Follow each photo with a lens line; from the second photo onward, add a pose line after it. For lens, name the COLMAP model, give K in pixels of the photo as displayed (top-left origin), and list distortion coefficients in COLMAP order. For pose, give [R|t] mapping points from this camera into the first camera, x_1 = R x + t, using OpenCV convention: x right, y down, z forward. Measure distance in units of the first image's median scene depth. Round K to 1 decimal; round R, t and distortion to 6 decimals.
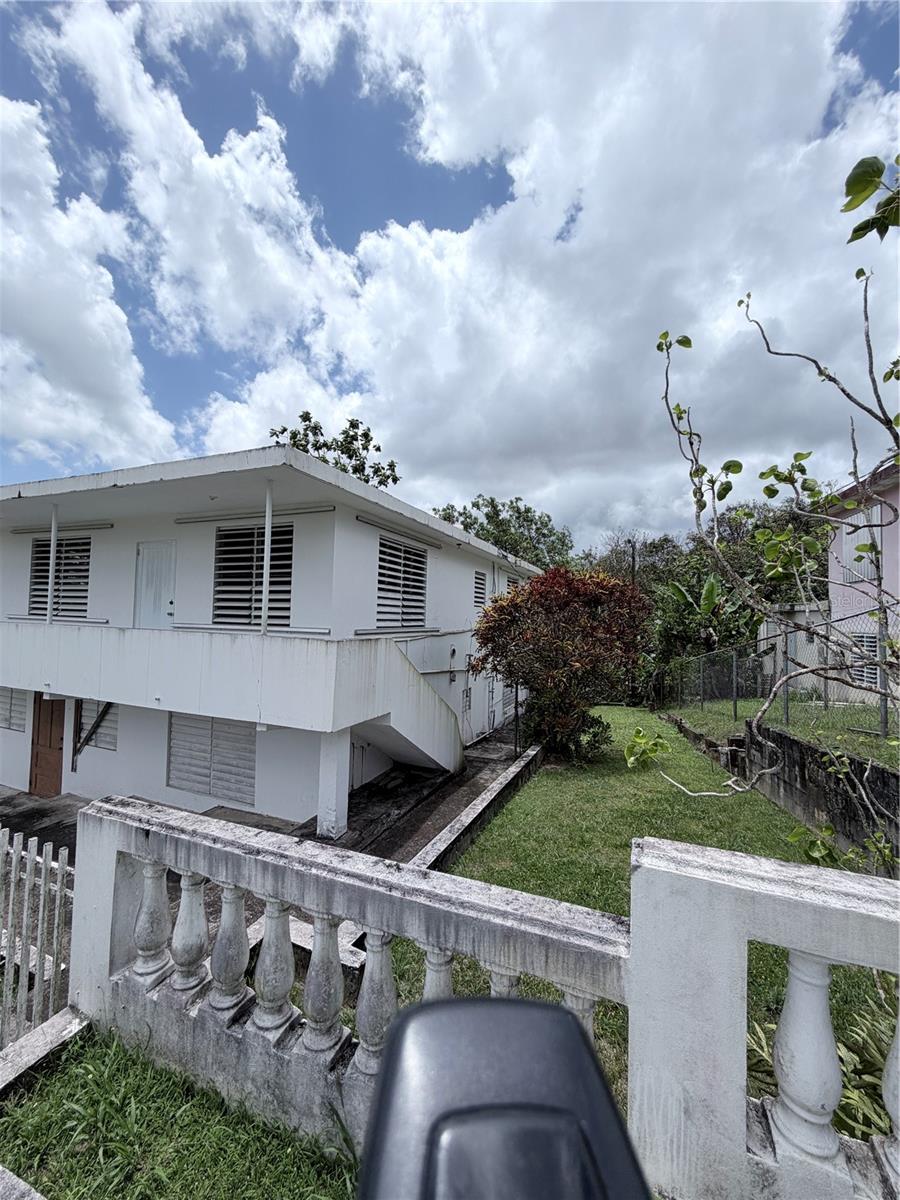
lens RADIAL K [[476.3, 0, 448.7], [0, 476.3, 597.6], [0, 0, 1]] dist [0.000803, -0.000038]
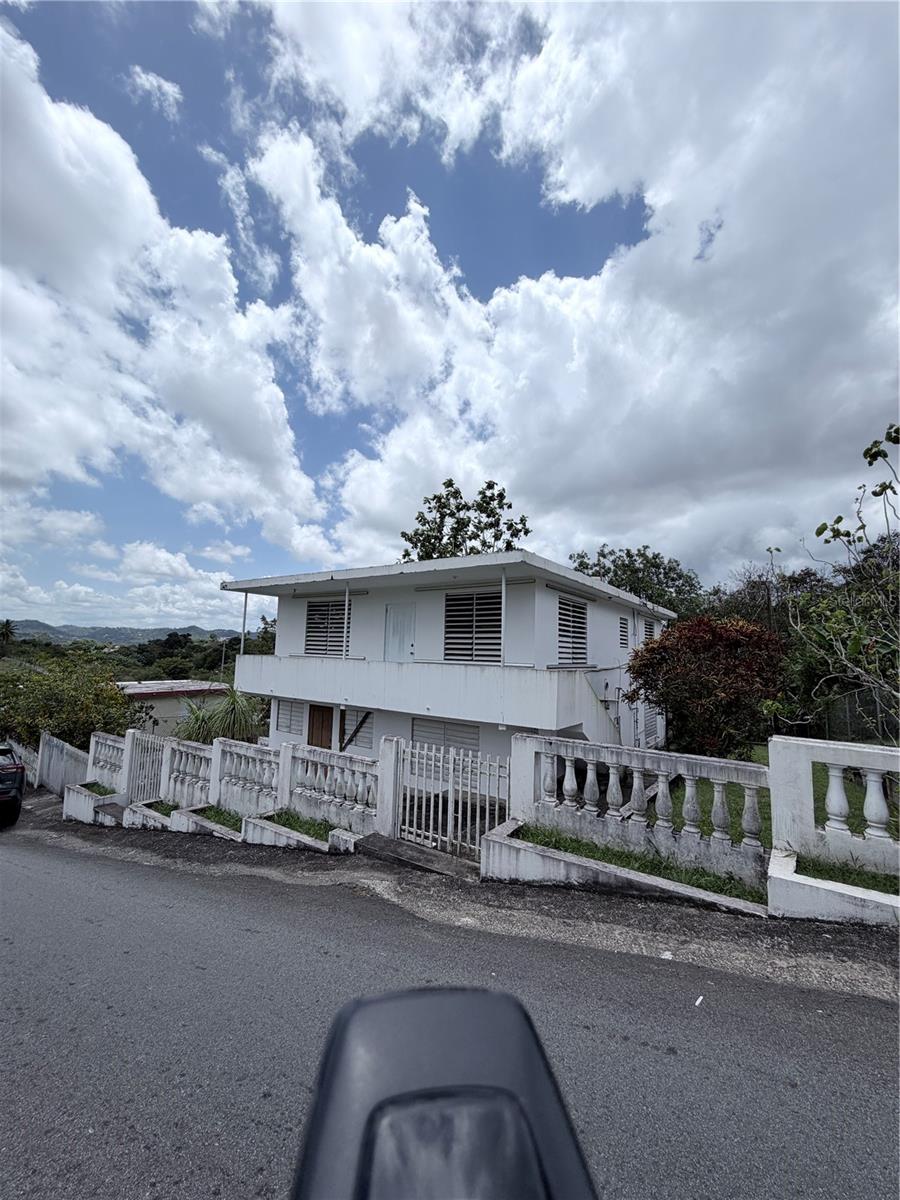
lens RADIAL K [[479.8, 0, 450.0], [0, 479.8, 600.0], [0, 0, 1]] dist [0.002357, 0.000171]
pose [[0.975361, -0.021006, -0.219611, -0.118046], [0.004243, 0.997059, -0.076525, -0.011956], [0.220572, 0.073708, 0.972582, -0.324668]]
